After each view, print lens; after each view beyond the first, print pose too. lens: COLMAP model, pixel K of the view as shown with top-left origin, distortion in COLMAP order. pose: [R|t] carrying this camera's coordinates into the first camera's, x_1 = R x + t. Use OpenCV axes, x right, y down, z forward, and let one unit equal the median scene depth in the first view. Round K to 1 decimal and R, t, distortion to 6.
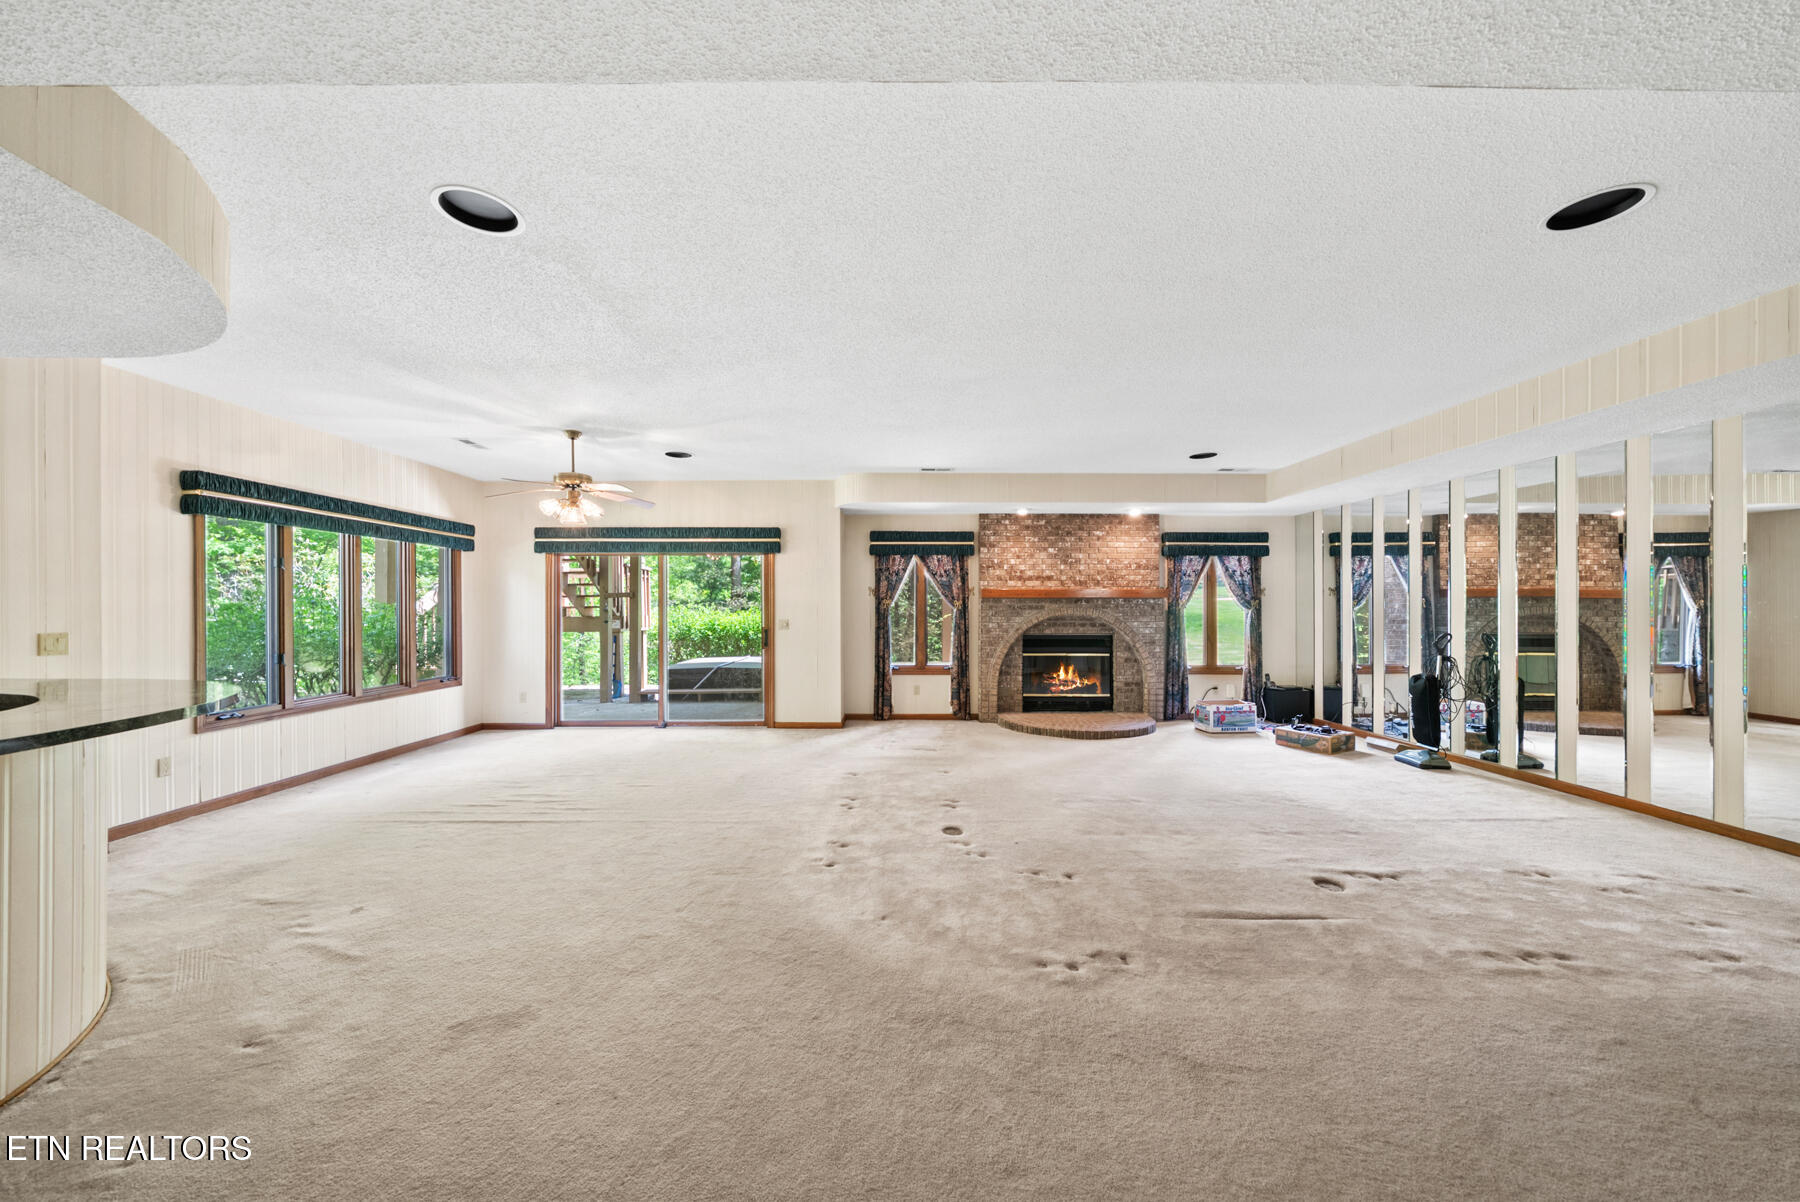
lens RADIAL K [[617.9, 0, 893.9], [0, 617.9, 603.0], [0, 0, 1]] dist [-0.006268, 0.000229]
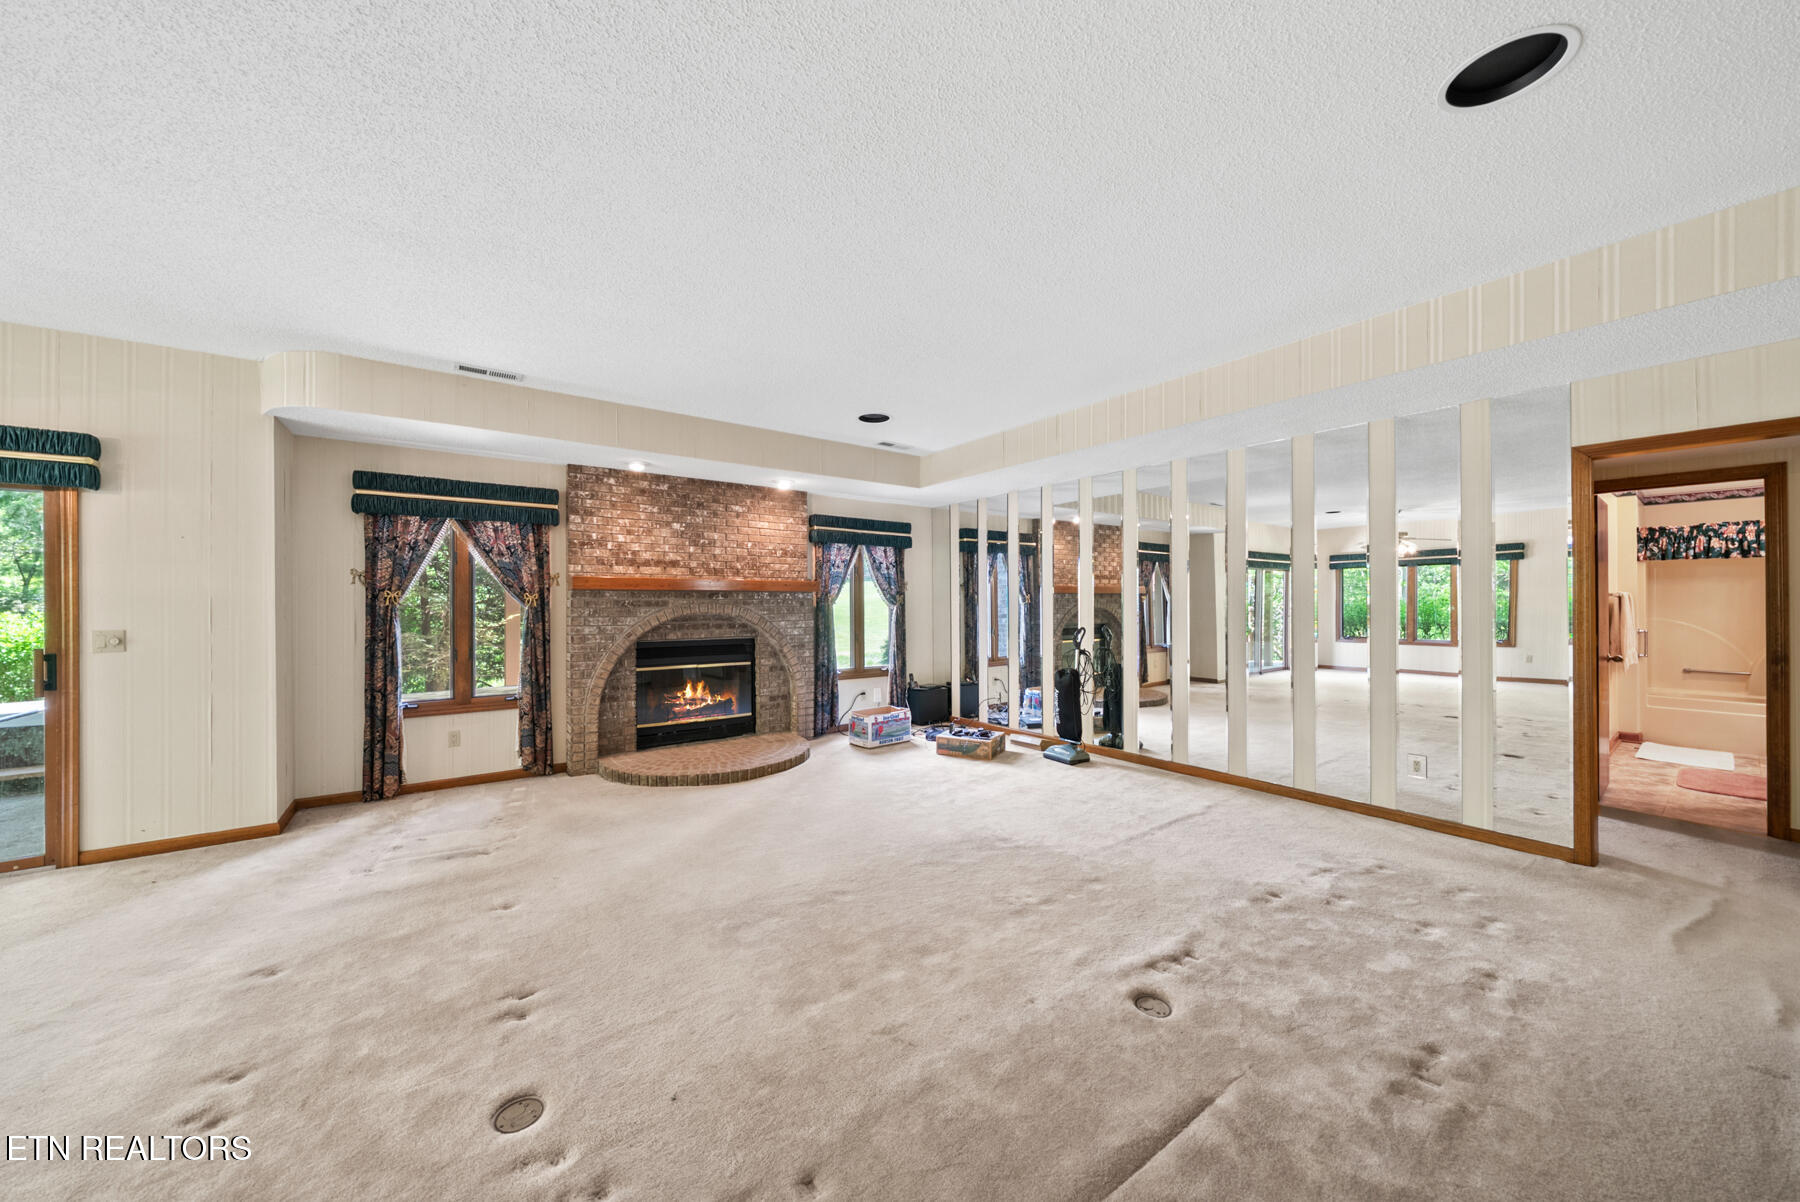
lens RADIAL K [[617.9, 0, 895.8], [0, 617.9, 603.6], [0, 0, 1]] dist [-0.006268, 0.000229]
pose [[0.804122, -0.003153, 0.594455, 0.031305], [-0.001012, 0.999977, 0.006674, 0.002292], [-0.594463, -0.005969, 0.804101, 0.291316]]
